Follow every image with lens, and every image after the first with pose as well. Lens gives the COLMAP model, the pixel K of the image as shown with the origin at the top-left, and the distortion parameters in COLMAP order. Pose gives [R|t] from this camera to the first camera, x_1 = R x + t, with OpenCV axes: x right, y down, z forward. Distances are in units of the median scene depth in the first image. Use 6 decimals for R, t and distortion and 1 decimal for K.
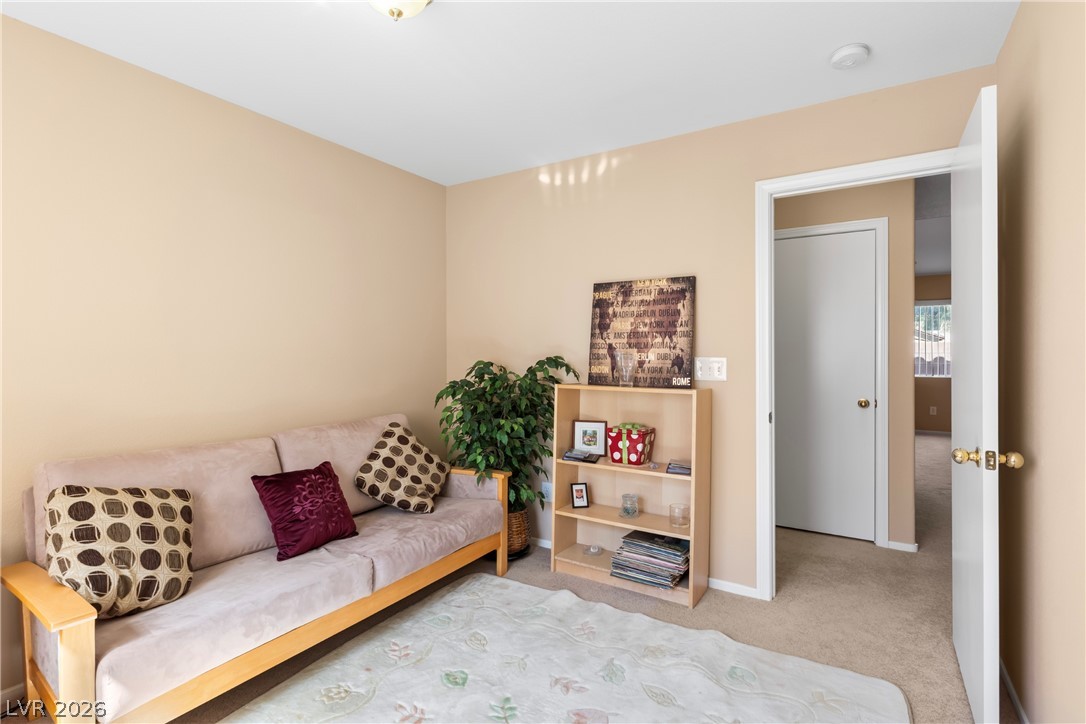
lens RADIAL K [[514.4, 0, 546.2], [0, 514.4, 359.4], [0, 0, 1]] dist [0.001053, -0.000577]
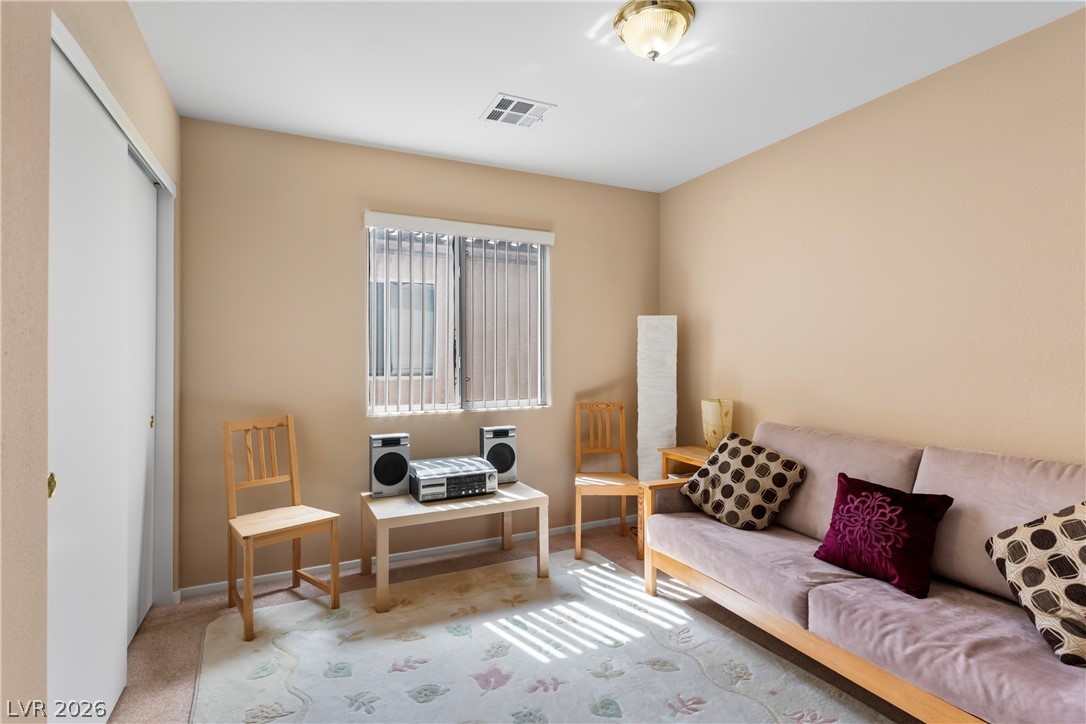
lens RADIAL K [[514.4, 0, 547.5], [0, 514.4, 357.0], [0, 0, 1]] dist [0.001053, -0.000577]
pose [[-0.537240, -0.000303, -0.843430, 0.647374], [-0.006653, 0.999970, 0.003879, -0.002431], [0.843403, 0.007696, -0.537226, 1.143331]]
